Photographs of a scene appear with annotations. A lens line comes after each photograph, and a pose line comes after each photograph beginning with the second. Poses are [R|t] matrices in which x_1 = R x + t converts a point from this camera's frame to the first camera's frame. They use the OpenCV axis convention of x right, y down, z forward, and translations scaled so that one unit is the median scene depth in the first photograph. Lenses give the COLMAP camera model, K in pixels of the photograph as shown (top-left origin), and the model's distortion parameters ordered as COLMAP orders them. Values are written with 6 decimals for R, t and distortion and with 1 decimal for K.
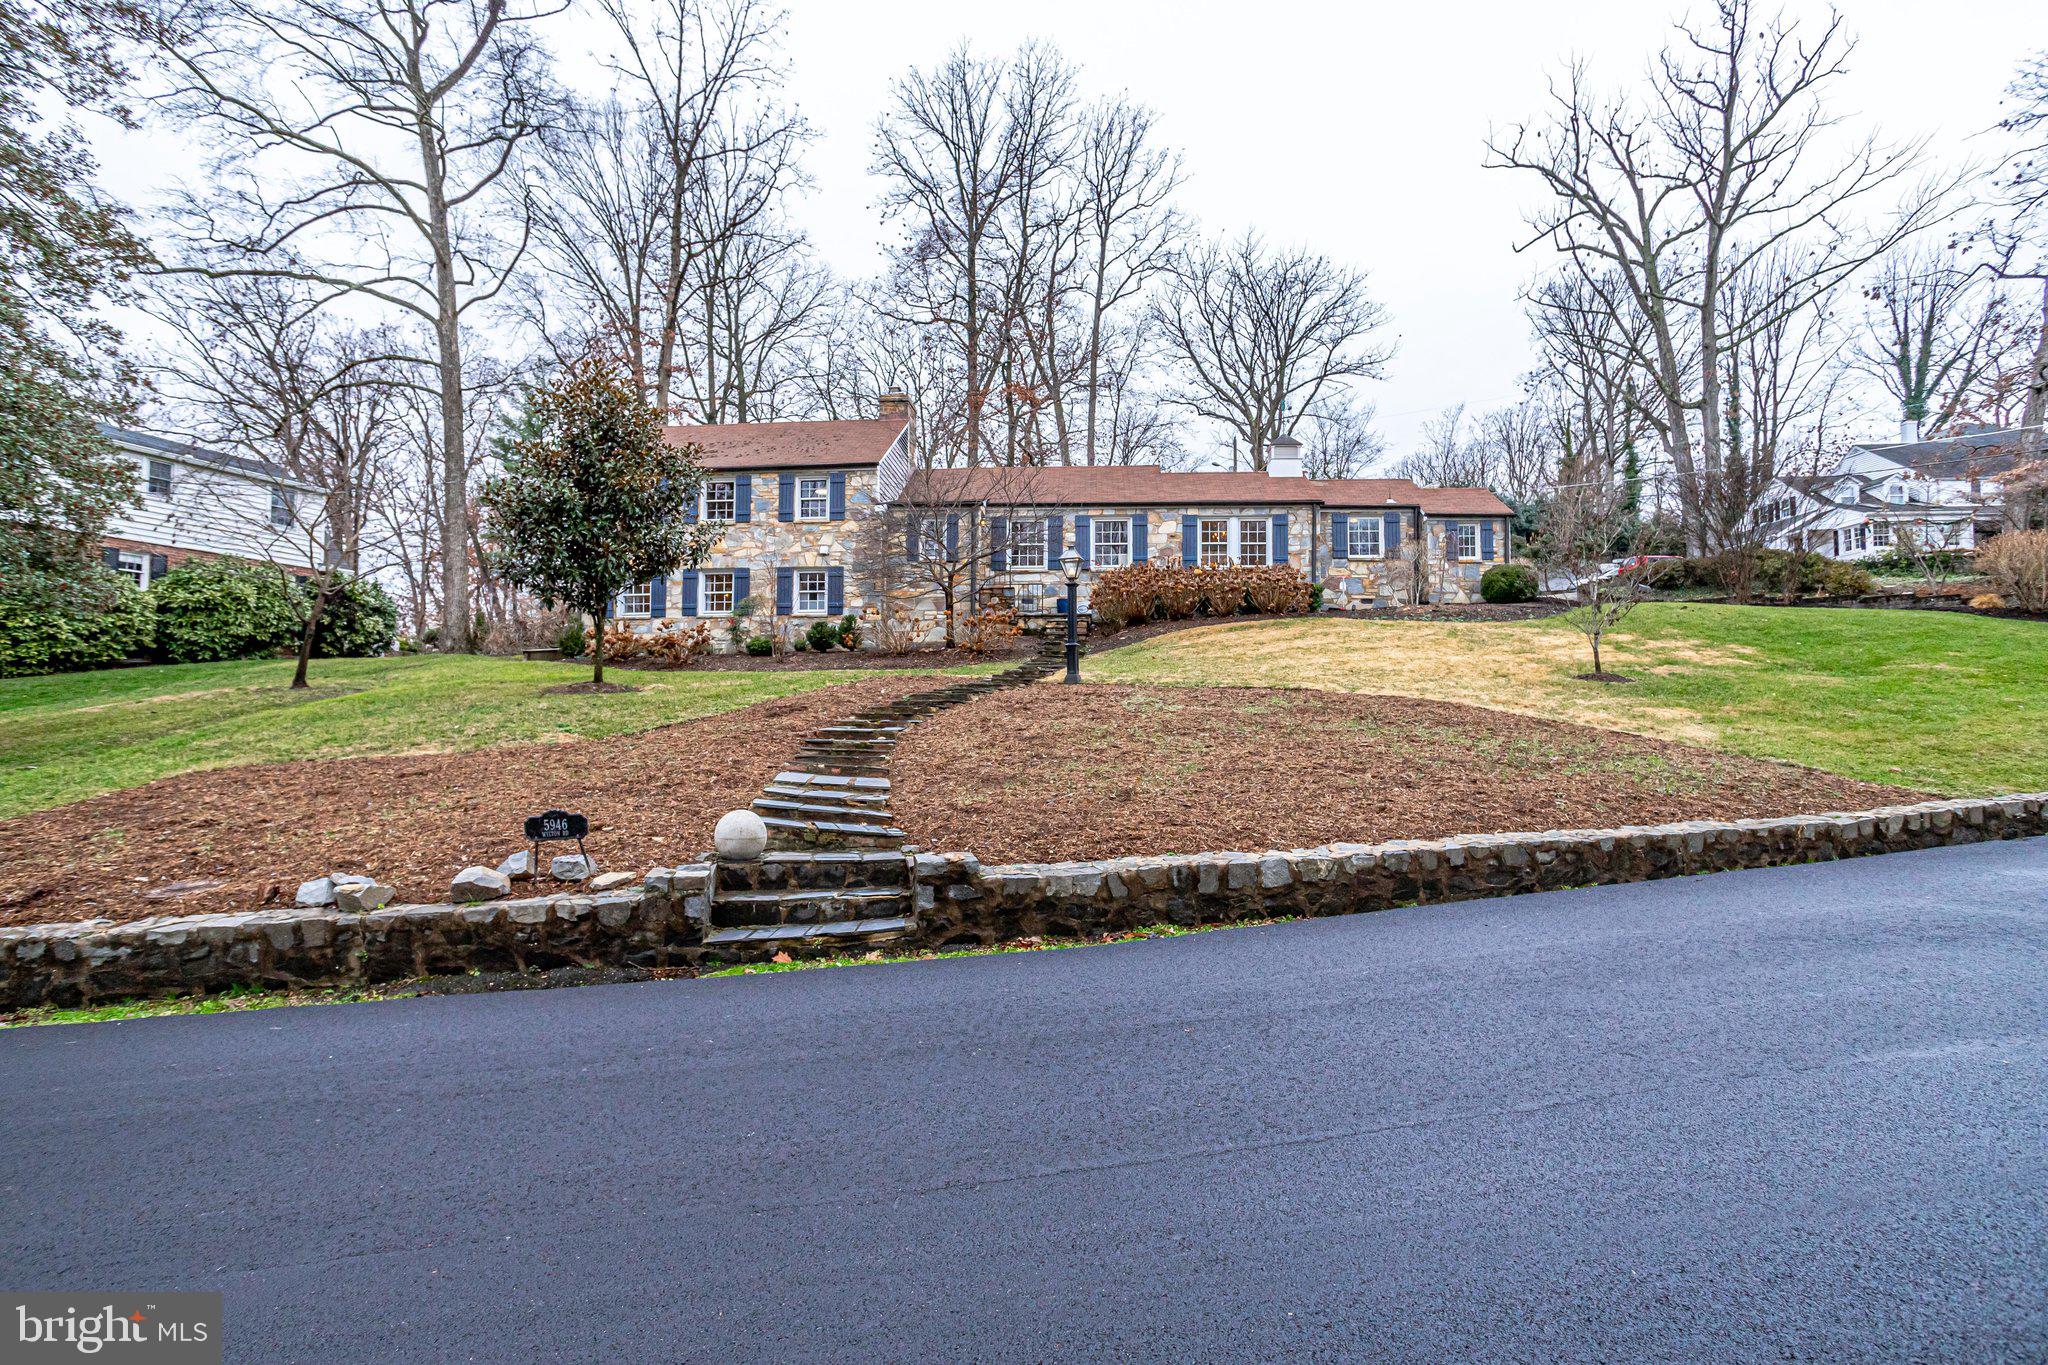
lens RADIAL K [[990.6, 0, 1021.7], [0, 990.6, 658.7], [0, 0, 1]] dist [-0.059546, 0.045856]
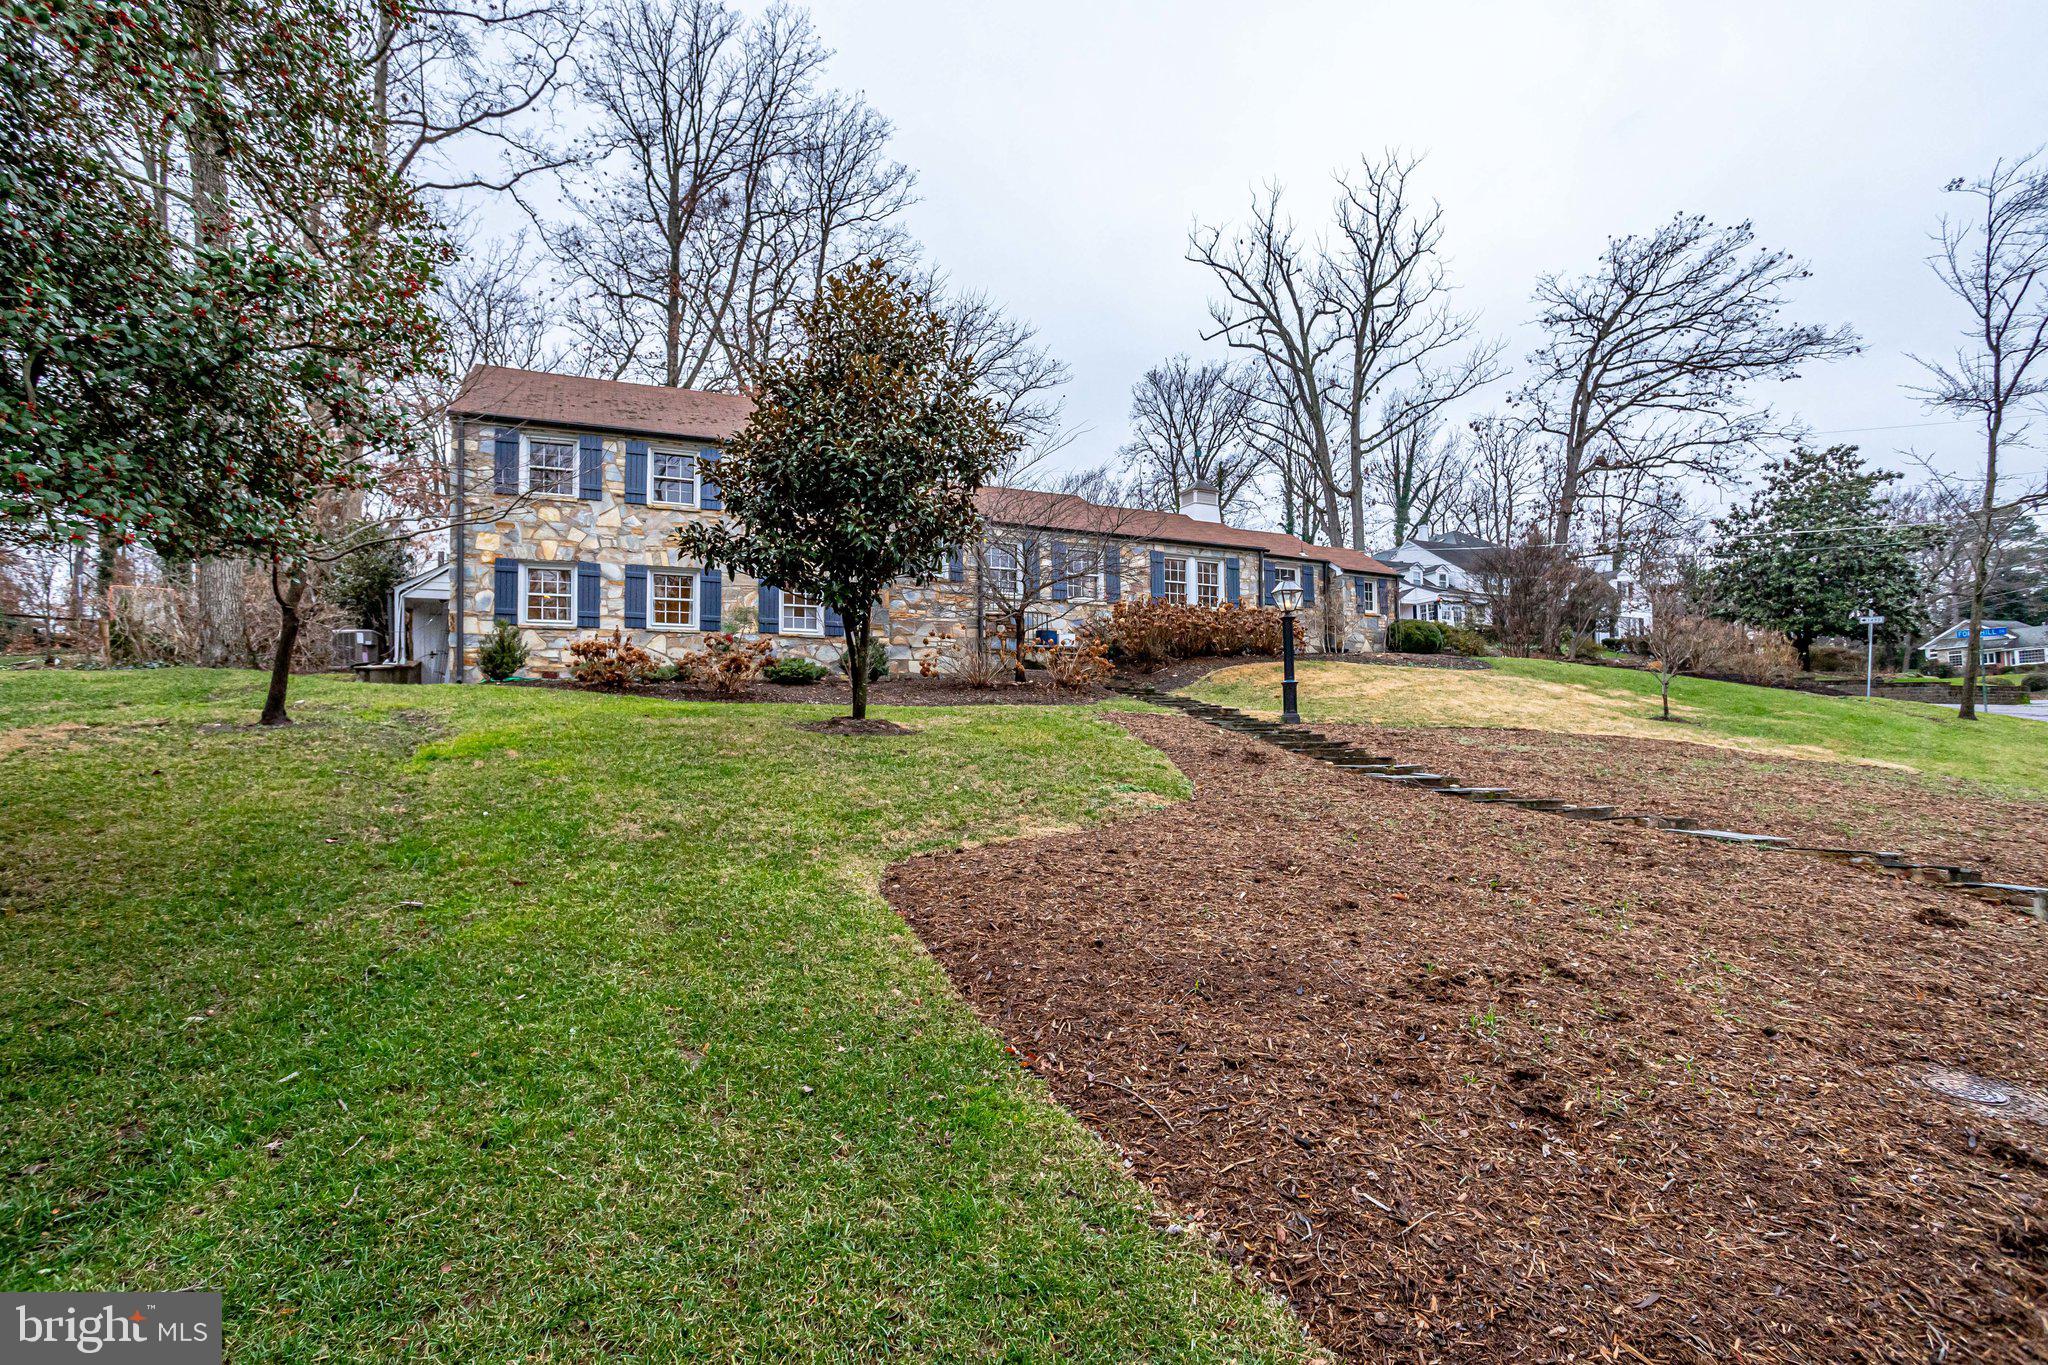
lens RADIAL K [[999.6, 0, 1019.9], [0, 999.6, 686.6], [0, 0, 1]] dist [-0.053025, 0.041389]
pose [[0.877383, 0.023172, 0.479231, -0.420146], [-0.018081, 0.999720, -0.015235, 0.006329], [-0.479450, 0.004702, 0.877557, 0.196305]]
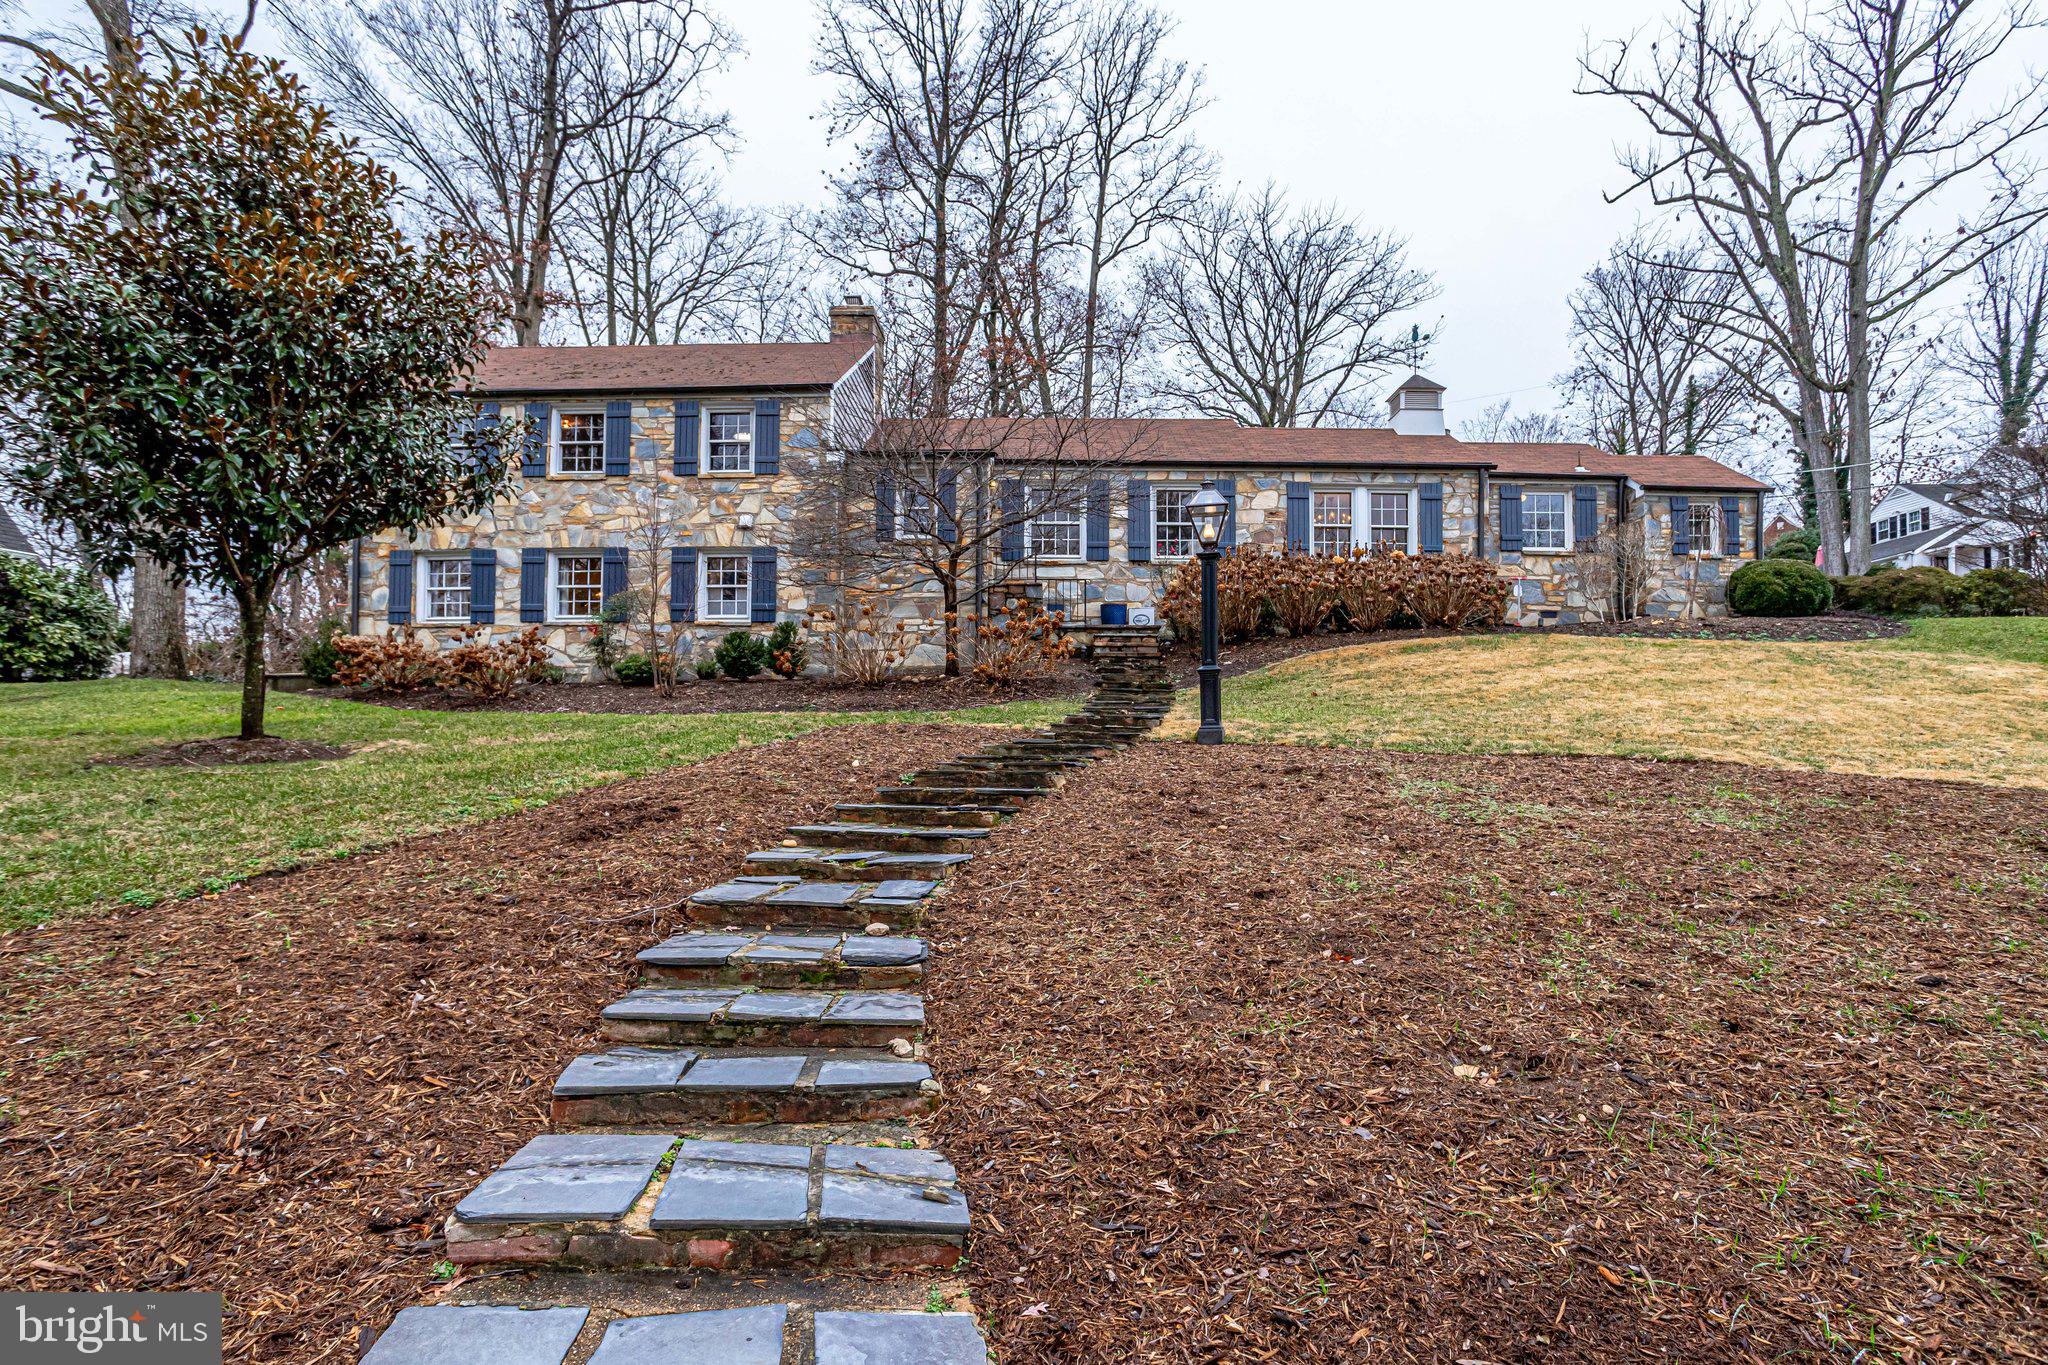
lens RADIAL K [[1040.4, 0, 1026.6], [0, 1040.4, 719.9], [0, 0, 1]] dist [-0.047061, 0.030583]
pose [[0.998455, 0.007121, 0.055113, -0.052016], [-0.008605, 0.999606, 0.026732, -0.000871], [-0.054901, -0.027165, 0.998122, 0.301080]]
